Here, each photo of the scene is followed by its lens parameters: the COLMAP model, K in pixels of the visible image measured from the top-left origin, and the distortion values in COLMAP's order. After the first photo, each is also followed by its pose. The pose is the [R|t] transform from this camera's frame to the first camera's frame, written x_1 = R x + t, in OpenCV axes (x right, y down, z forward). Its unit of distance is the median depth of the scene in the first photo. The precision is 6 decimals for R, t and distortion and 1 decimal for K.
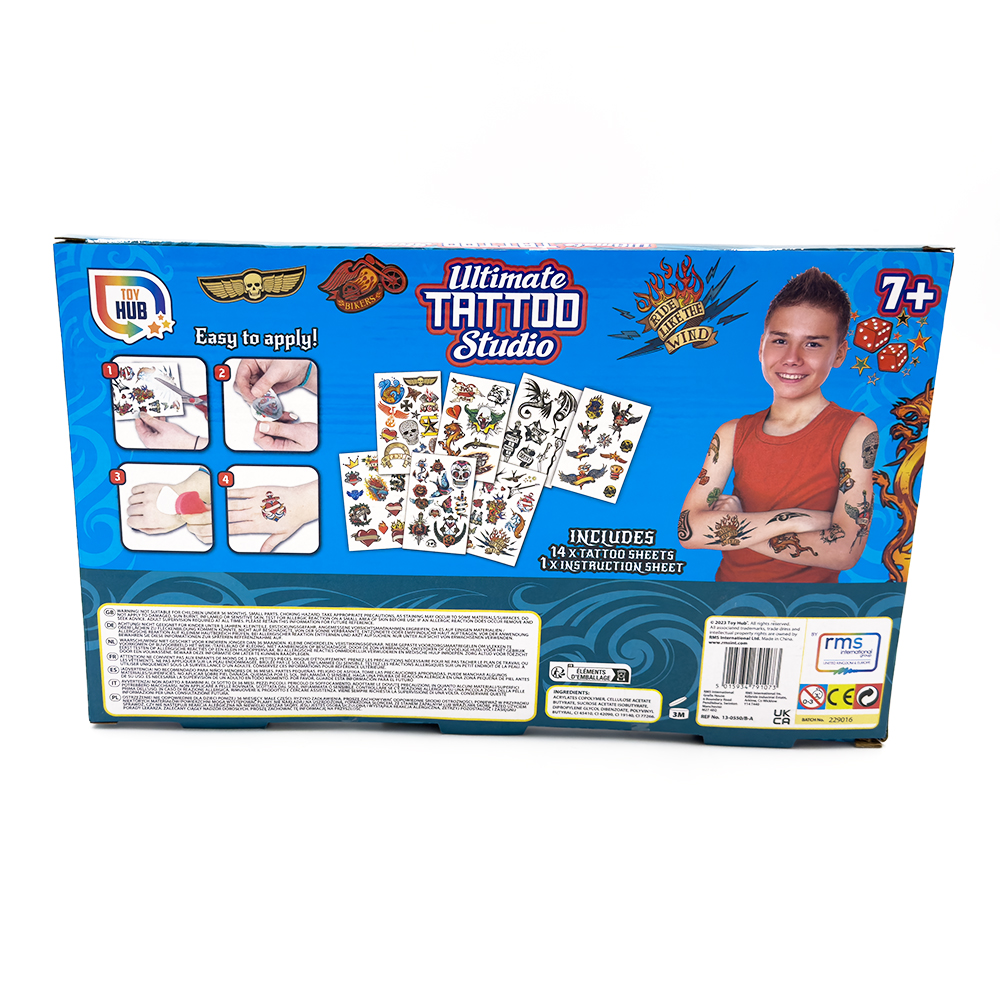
lens RADIAL K [[1517.7, 0, 499.5], [0, 1517.7, 500.3], [0, 0, 1]] dist [0.099191, 0.000000]
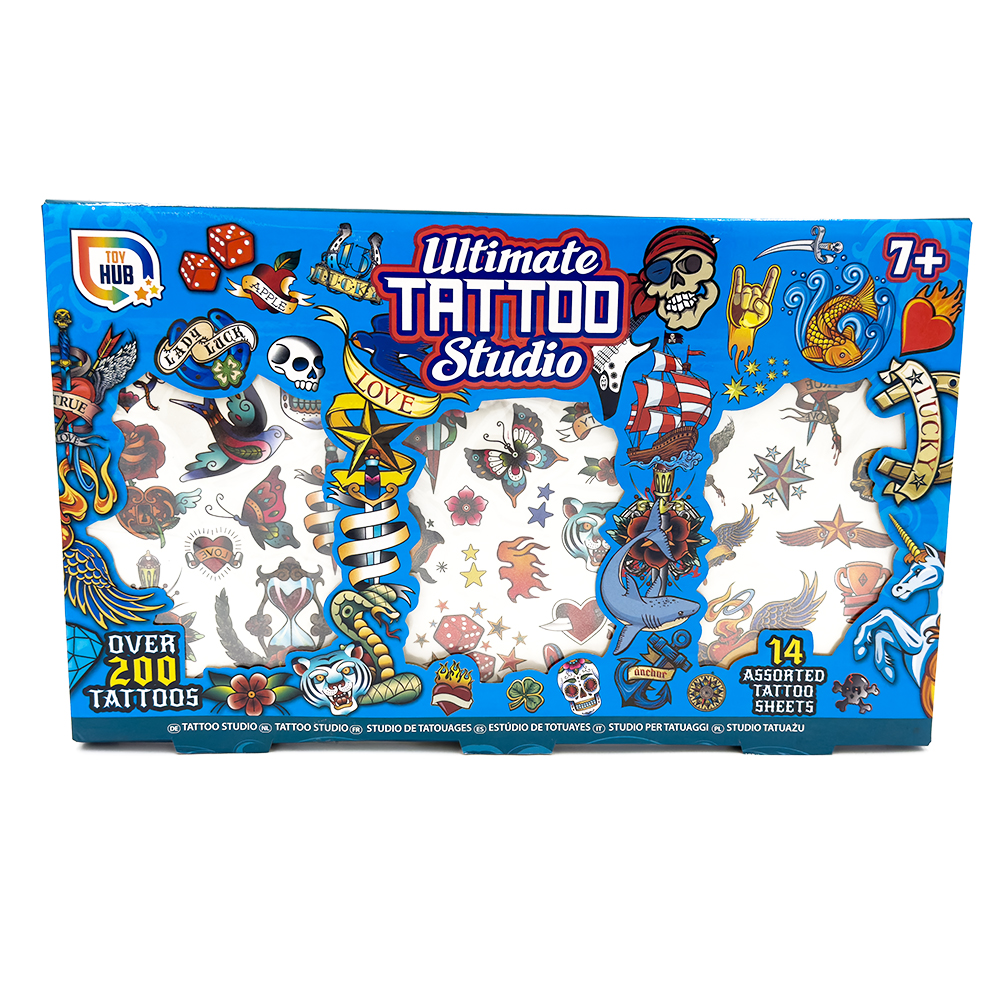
lens RADIAL K [[1517.7, 0, 500.1], [0, 1517.7, 499.2], [0, 0, 1]] dist [0.099191, 0.000000]
pose [[0.999777, -0.020991, -0.002447, -0.000074], [0.020755, 0.997081, -0.073481, 0.007925], [0.003983, 0.073414, 0.997294, 0.343740]]
